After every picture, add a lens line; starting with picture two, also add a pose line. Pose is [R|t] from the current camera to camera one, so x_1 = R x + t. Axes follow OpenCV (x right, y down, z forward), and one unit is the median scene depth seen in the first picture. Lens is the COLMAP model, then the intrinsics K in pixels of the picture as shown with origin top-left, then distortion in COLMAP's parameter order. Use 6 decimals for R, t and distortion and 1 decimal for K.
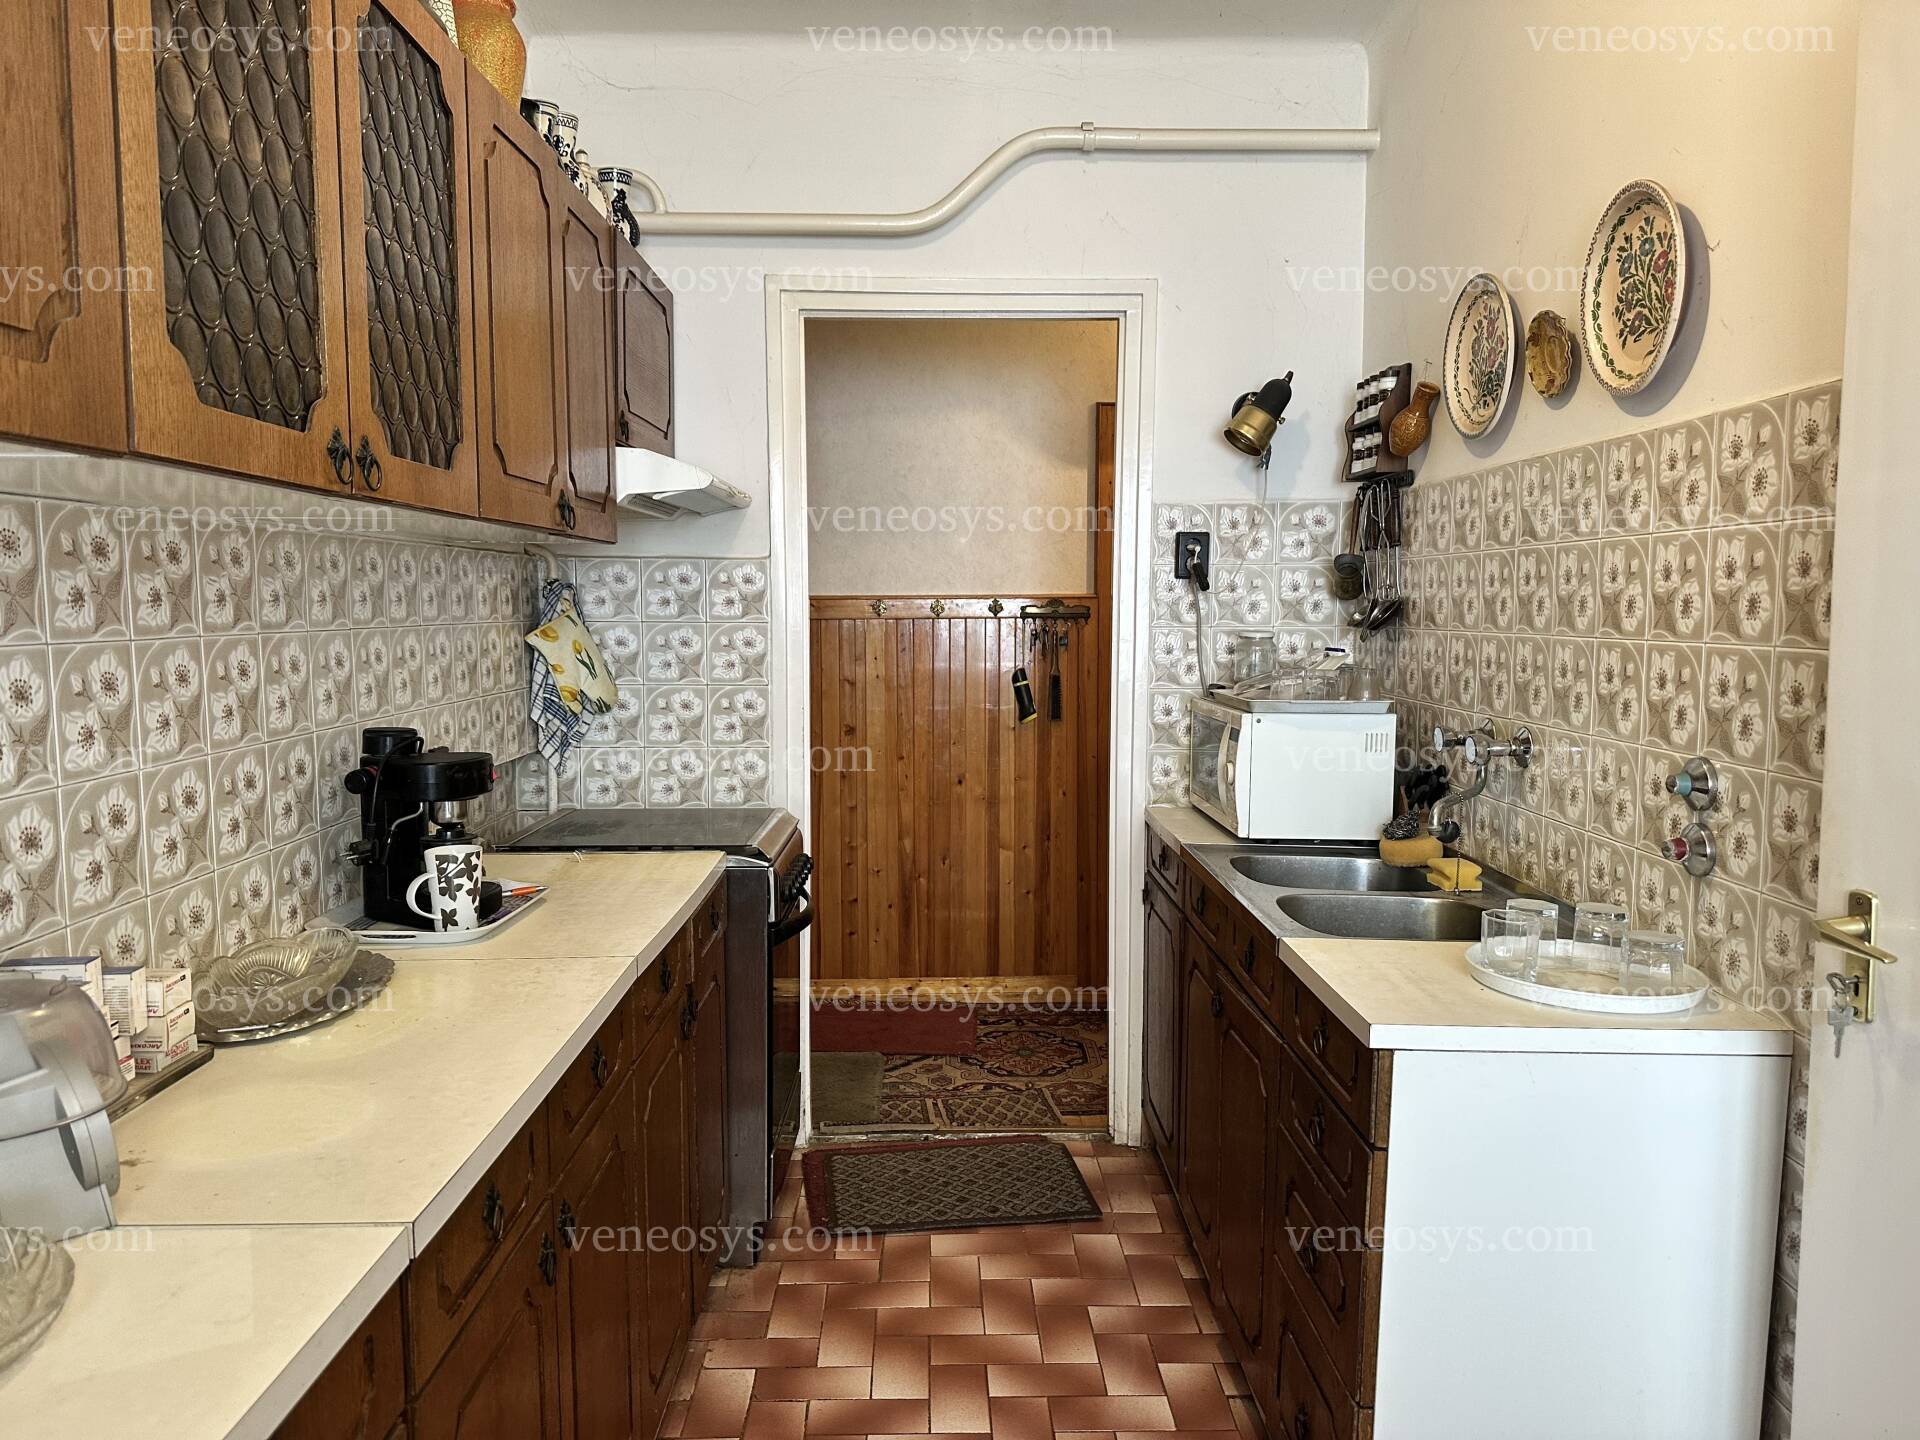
lens RADIAL K [[1325.2, 0, 959.5], [0, 1325.2, 723.5], [0, 0, 1]] dist [0.004123, 0.000310]
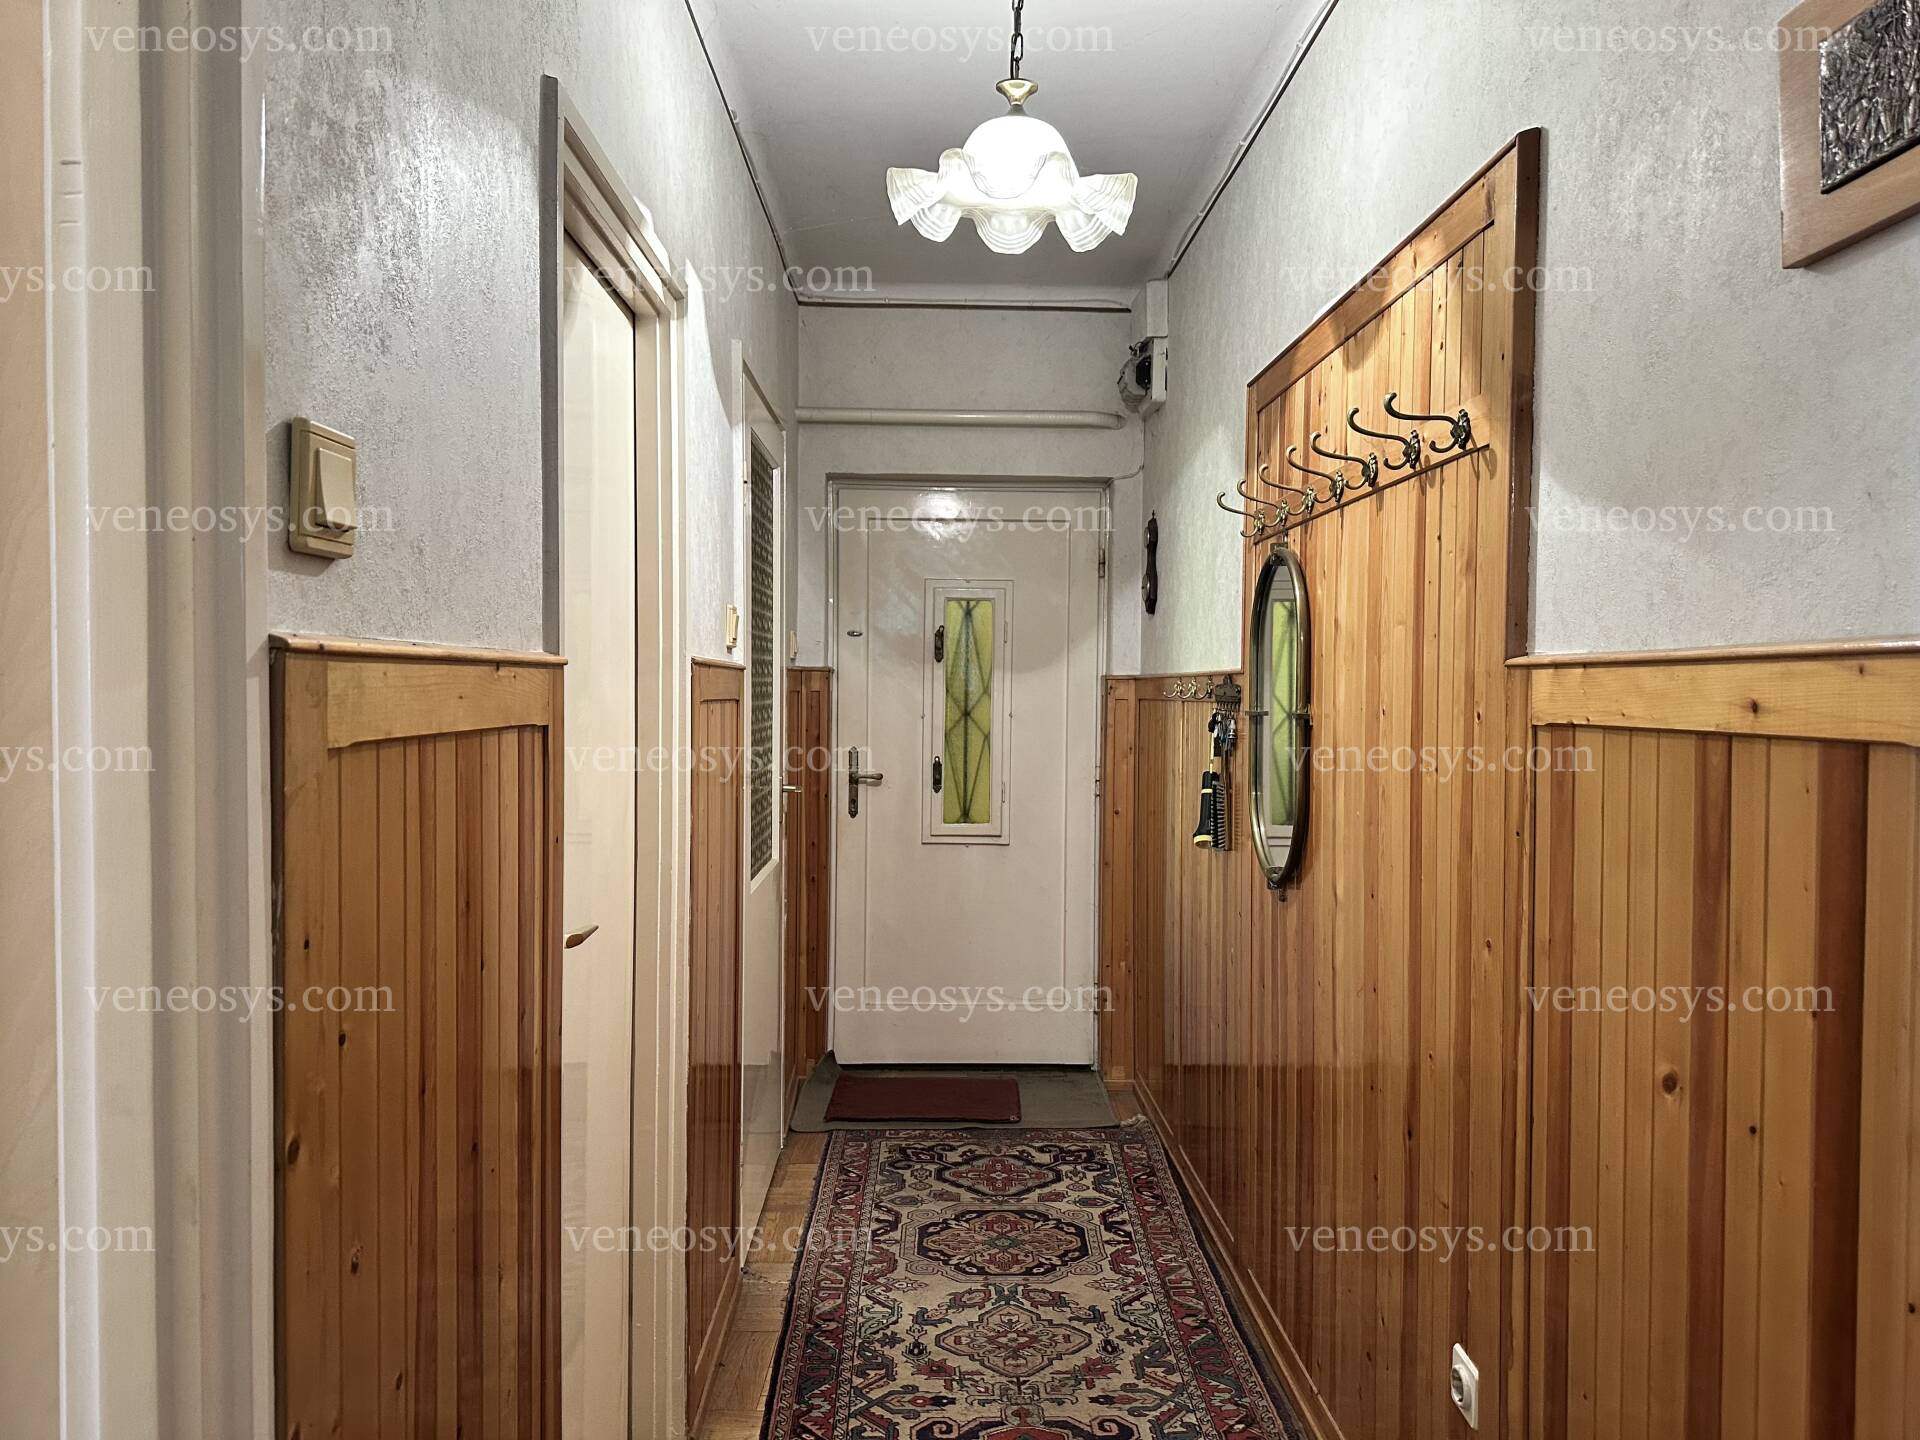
lens RADIAL K [[1325.2, 0, 958.0], [0, 1325.2, 715.8], [0, 0, 1]] dist [0.004123, 0.000310]
pose [[-0.004213, 0.023308, -0.999719, 0.904729], [-0.099360, 0.994771, 0.023612, -0.088652], [0.995043, 0.099432, -0.001875, 1.020367]]
